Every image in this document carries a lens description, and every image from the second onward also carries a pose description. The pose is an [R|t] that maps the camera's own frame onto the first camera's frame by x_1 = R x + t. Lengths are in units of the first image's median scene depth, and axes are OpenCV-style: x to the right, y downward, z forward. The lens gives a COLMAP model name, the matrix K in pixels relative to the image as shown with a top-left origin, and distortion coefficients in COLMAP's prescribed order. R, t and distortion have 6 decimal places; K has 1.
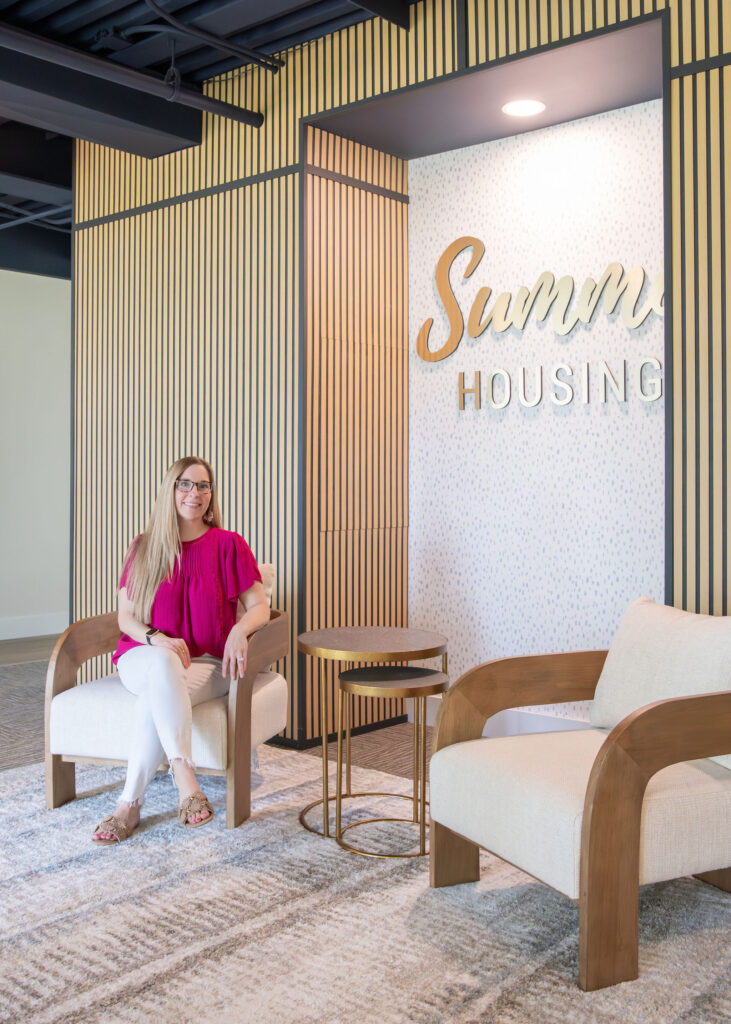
lens RADIAL K [[1058.1, 0, 332.4], [0, 1058.1, 472.3], [0, 0, 1]] dist [-0.069033, 0.088817]
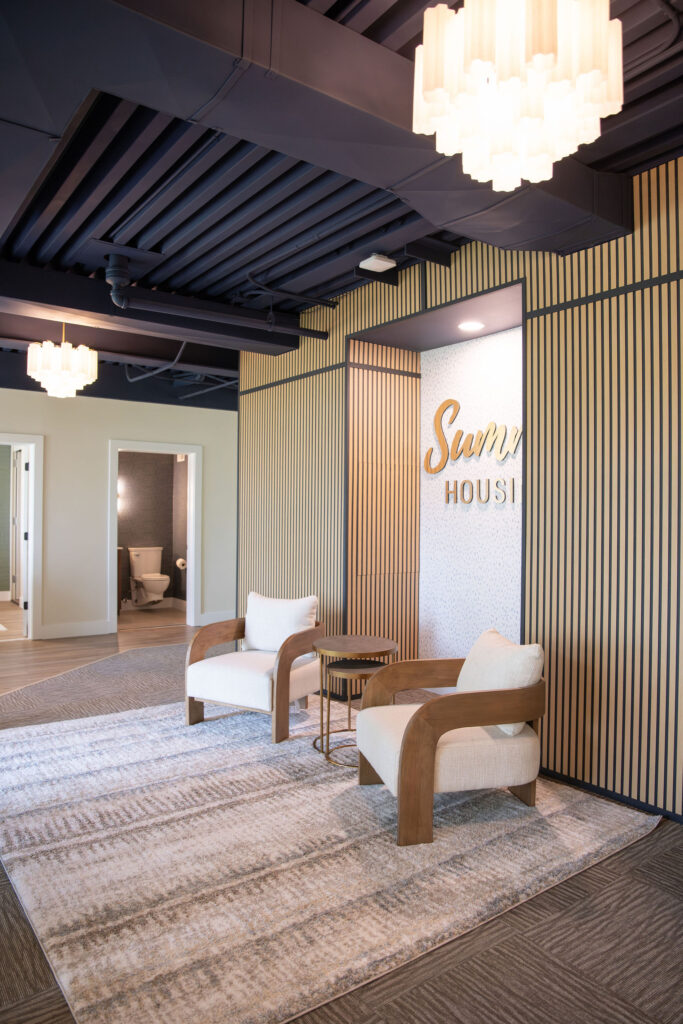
lens RADIAL K [[690.8, 0, 341.5], [0, 690.8, 512.0], [0, 0, 1]] dist [-0.093751, 0.068717]
pose [[0.977395, 0.007353, -0.211292, 0.244610], [-0.006595, 0.999969, 0.004290, -0.063450], [0.211317, -0.002799, 0.977414, -0.123400]]
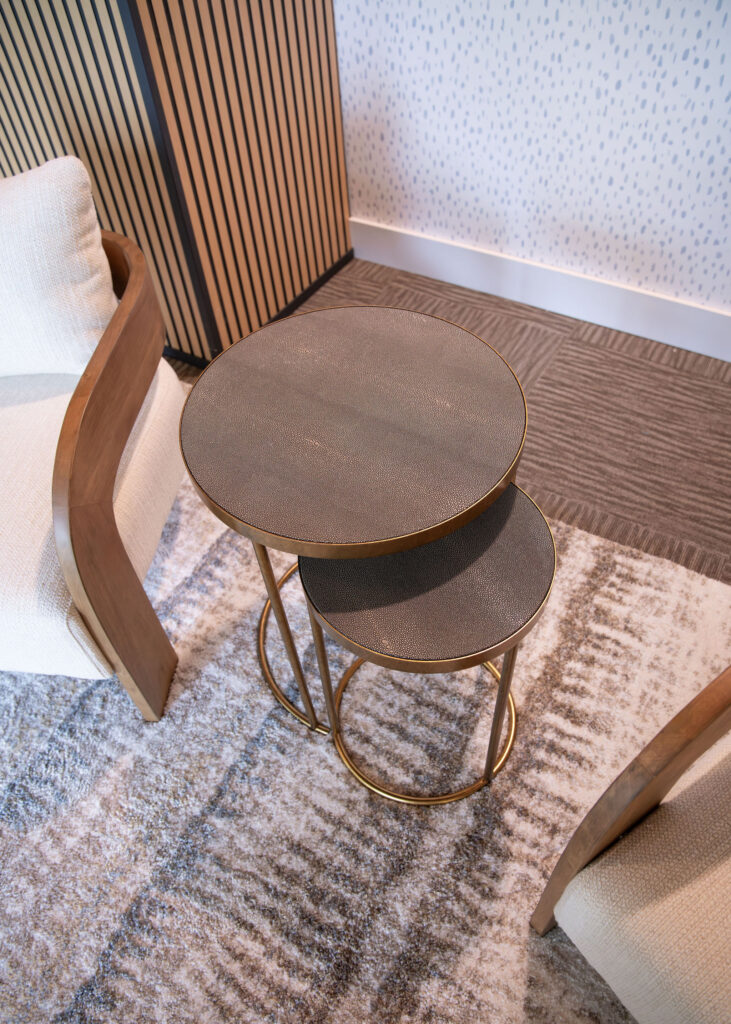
lens RADIAL K [[746.7, 0, 365.5], [0, 746.7, 512.0], [0, 0, 1]] dist [-0.105891, 0.095619]
pose [[0.979972, -0.184179, 0.075723, 0.011877], [0.060704, 0.638446, 0.767269, -0.051019], [-0.189660, -0.747306, 0.636839, 0.734366]]
